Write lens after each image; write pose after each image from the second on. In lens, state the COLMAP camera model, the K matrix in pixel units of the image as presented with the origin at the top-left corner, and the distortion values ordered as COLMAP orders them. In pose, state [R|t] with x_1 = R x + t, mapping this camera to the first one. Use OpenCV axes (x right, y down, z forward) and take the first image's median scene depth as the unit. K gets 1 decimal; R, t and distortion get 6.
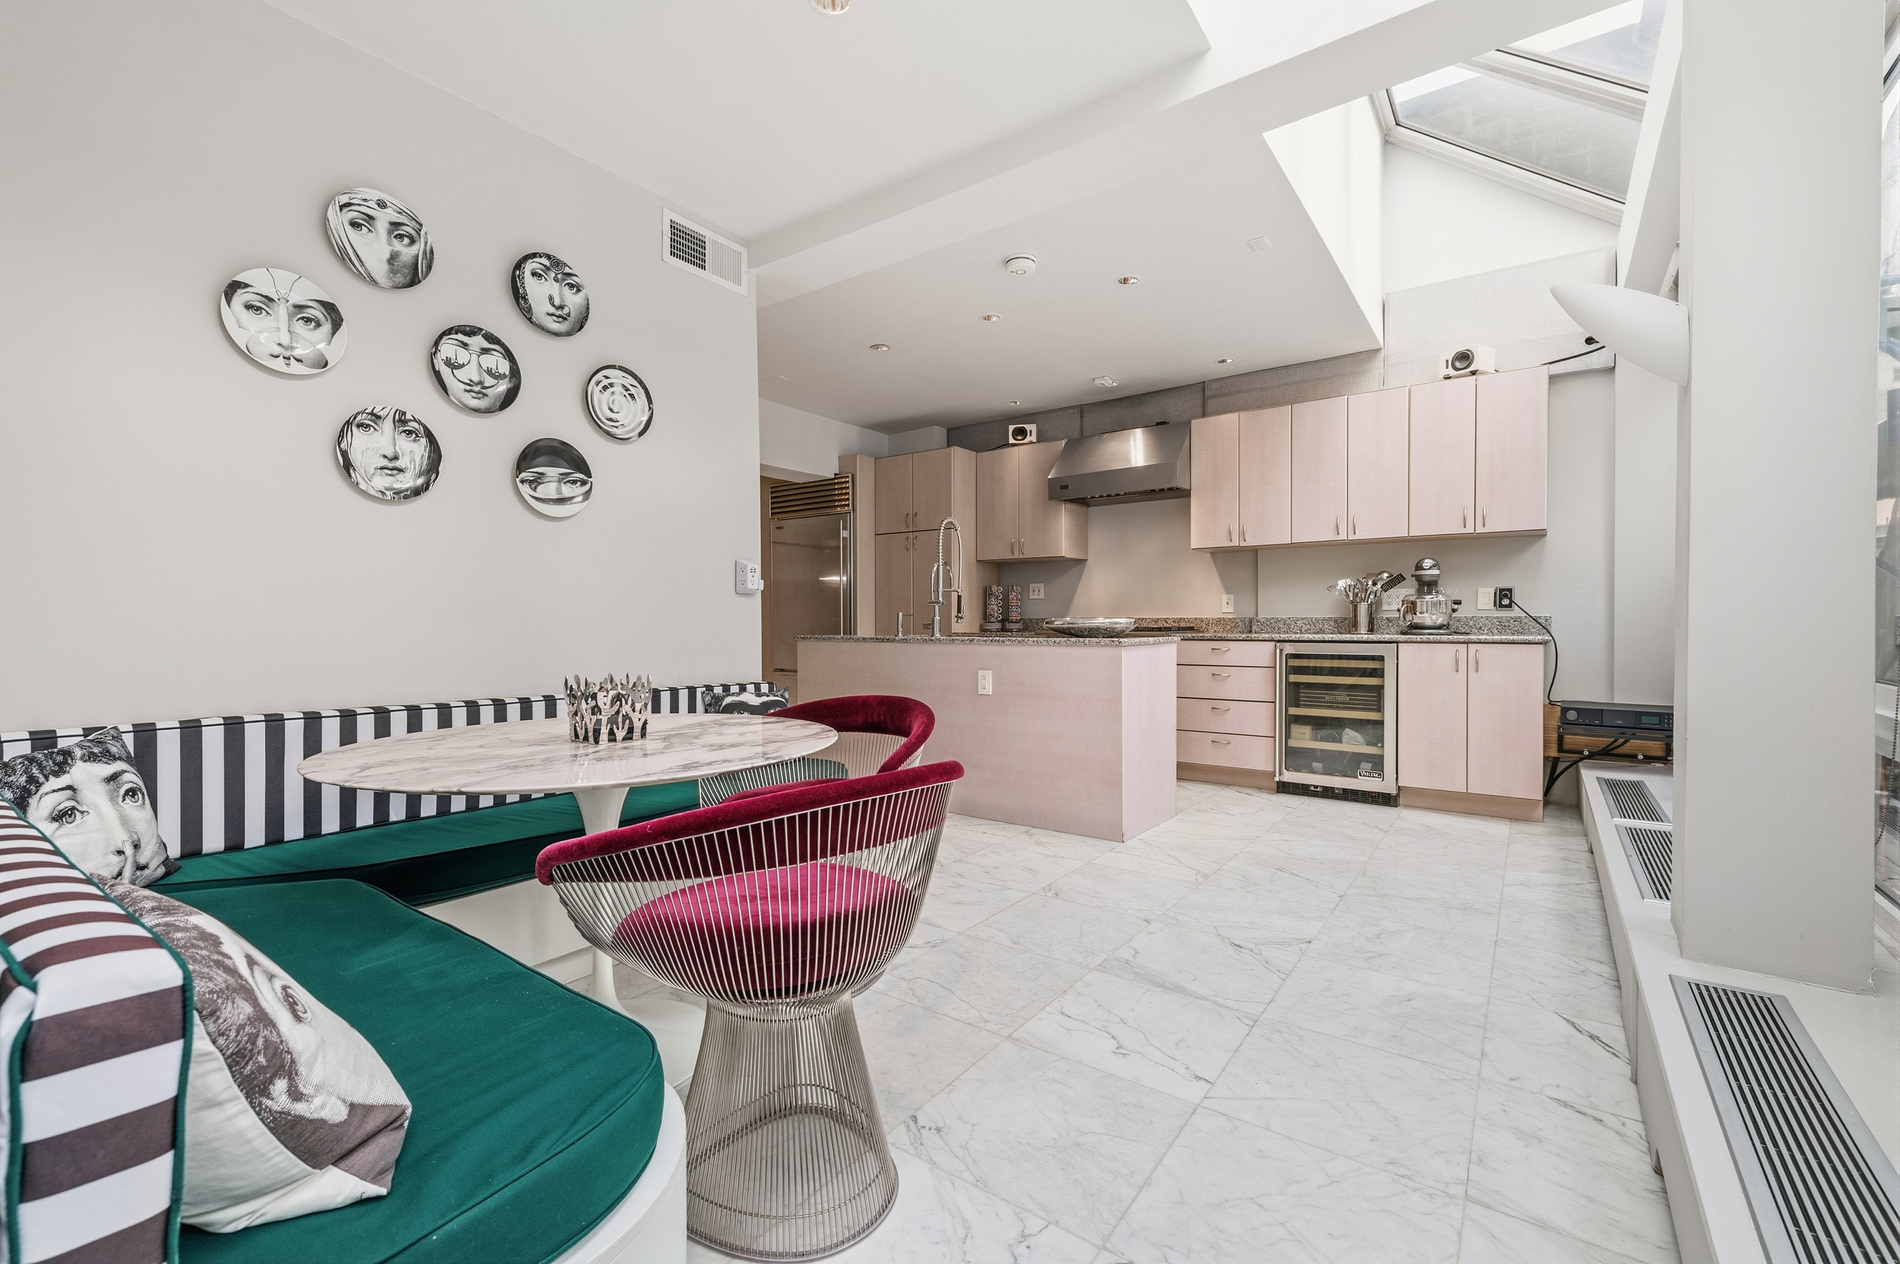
lens RADIAL K [[809.7, 0, 945.7], [0, 809.7, 636.6], [0, 0, 1]] dist [0.011857, -0.002894]
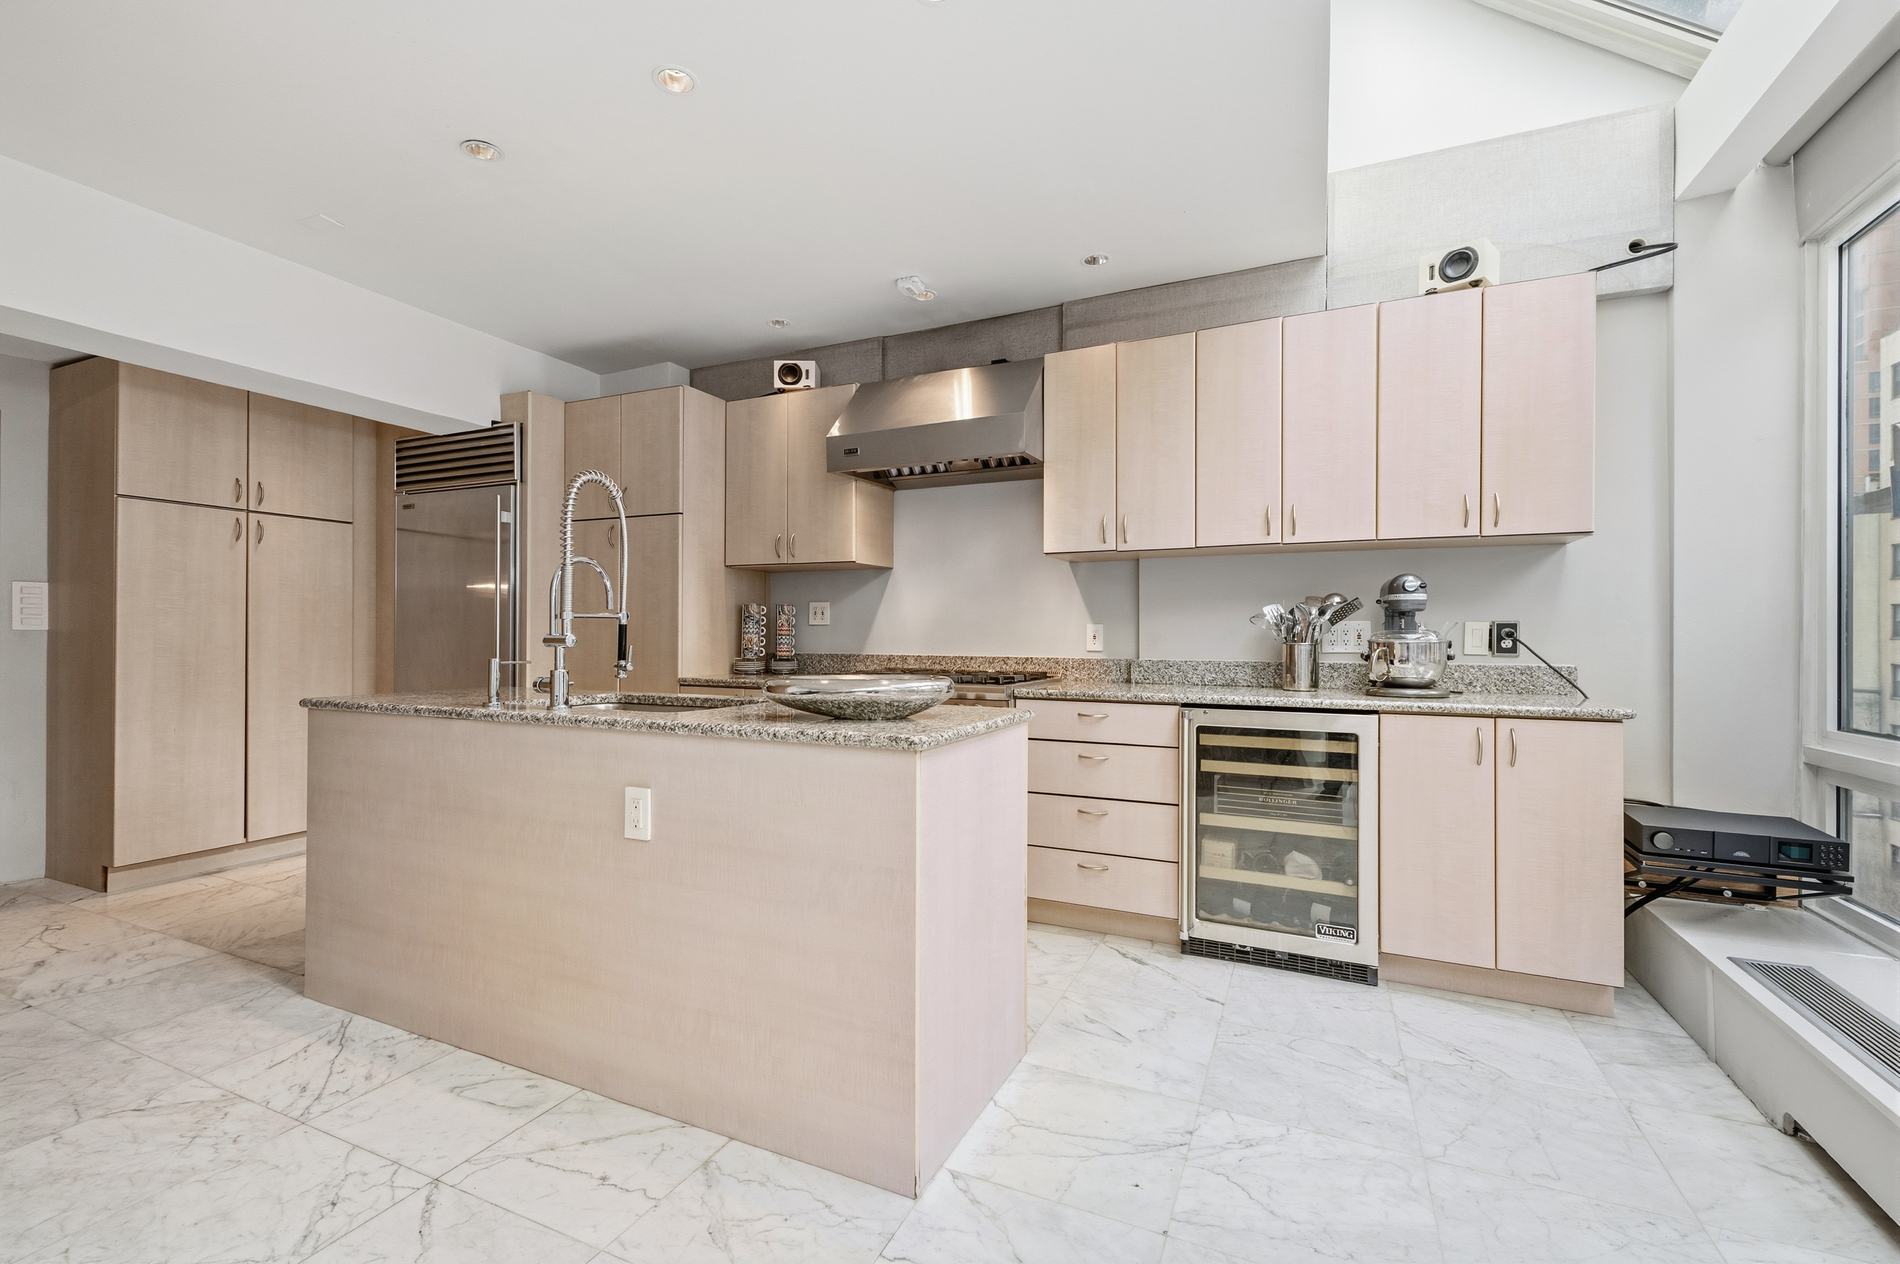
lens RADIAL K [[809.7, 0, 946.0], [0, 809.7, 633.7], [0, 0, 1]] dist [0.011857, -0.002894]
pose [[0.980501, 0.008168, 0.196344, 0.118383], [-0.003850, 0.999743, -0.022361, -0.034975], [-0.196476, 0.021169, 0.980280, 0.453436]]
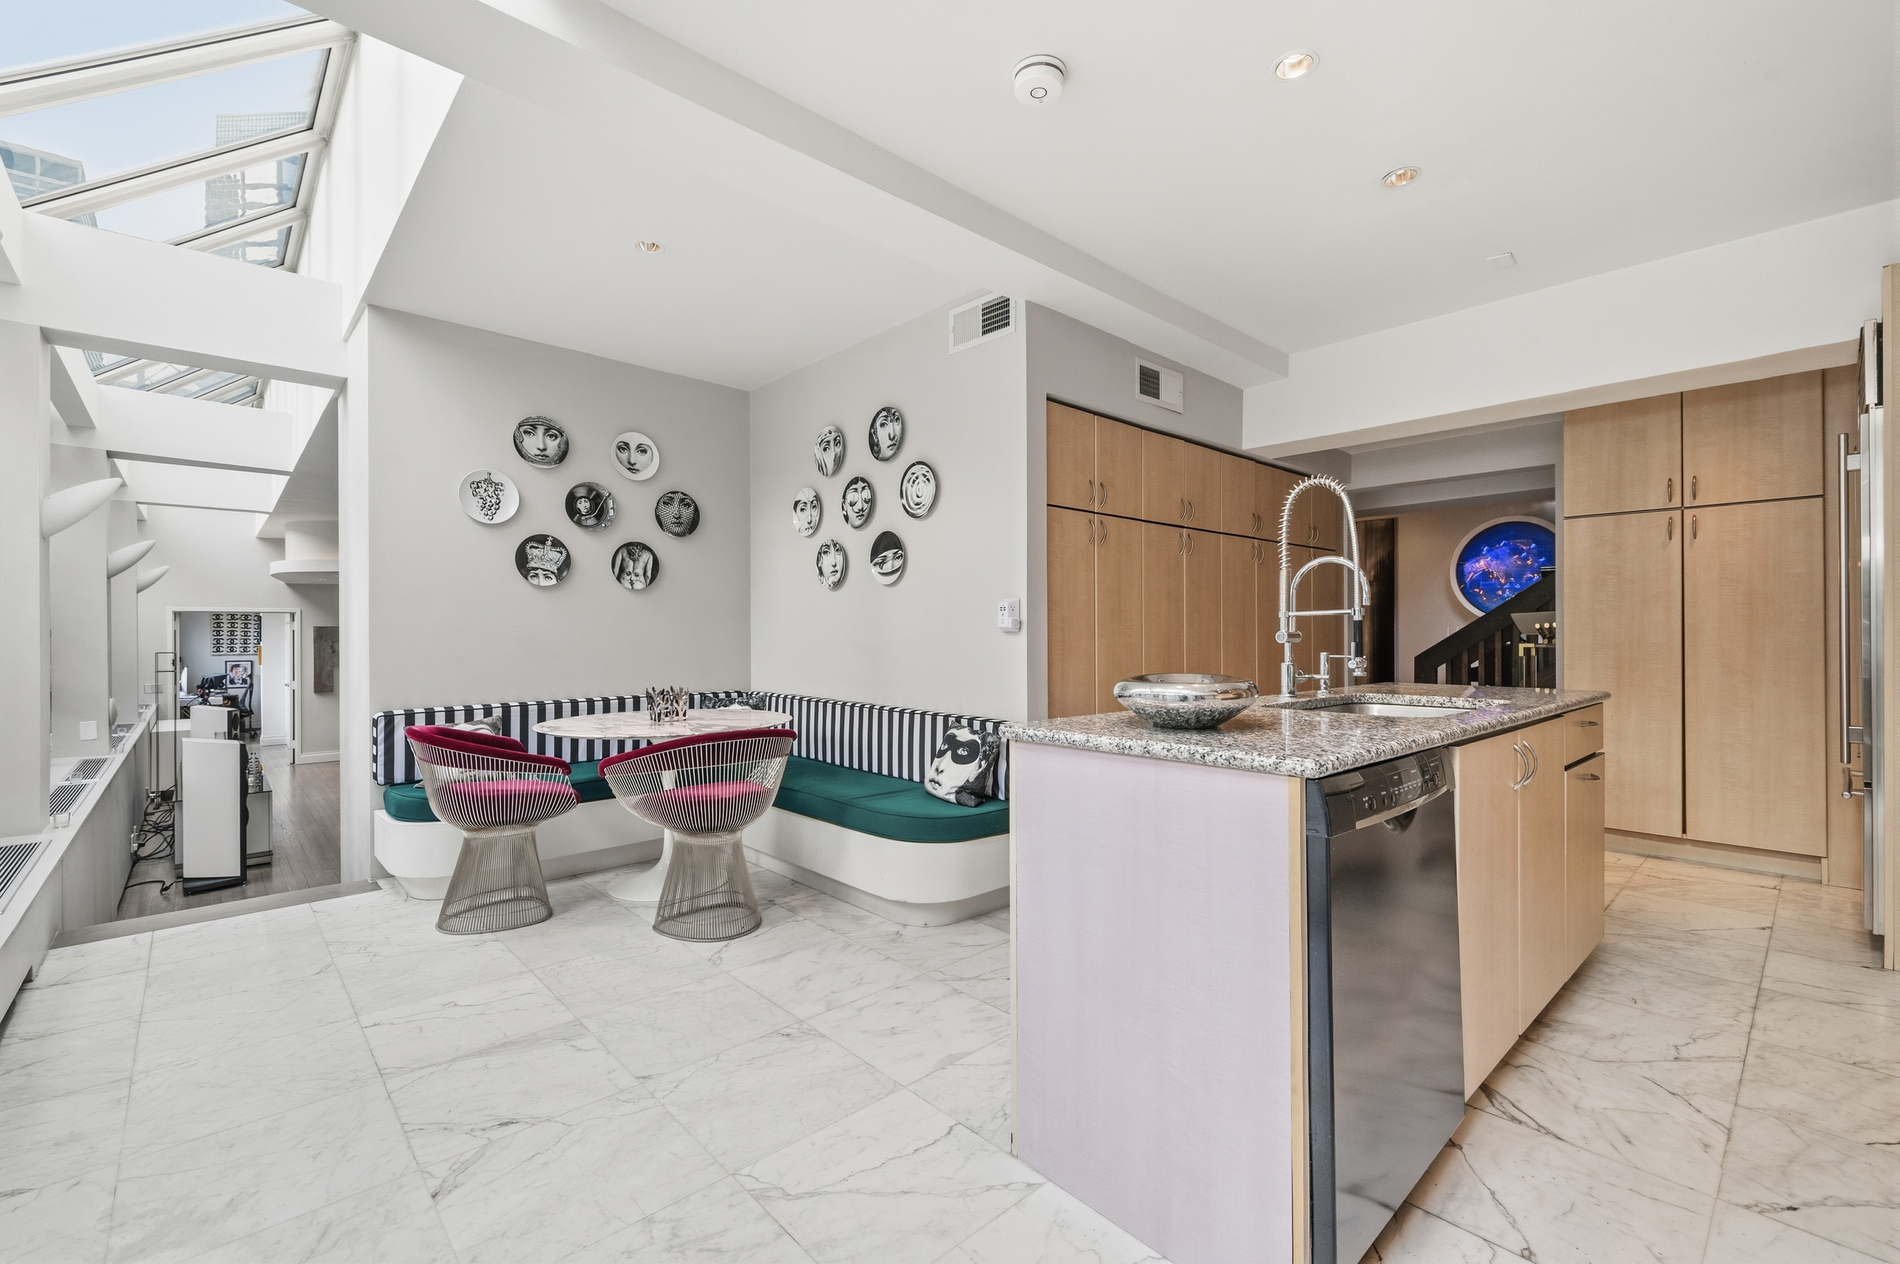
lens RADIAL K [[809.7, 0, 959.9], [0, 809.7, 632.5], [0, 0, 1]] dist [0.011857, -0.002894]
pose [[-0.192263, 0.004664, -0.981332, 0.564334], [-0.013933, 0.999875, 0.007482, -0.045124], [0.981244, 0.015111, -0.192174, 0.861818]]
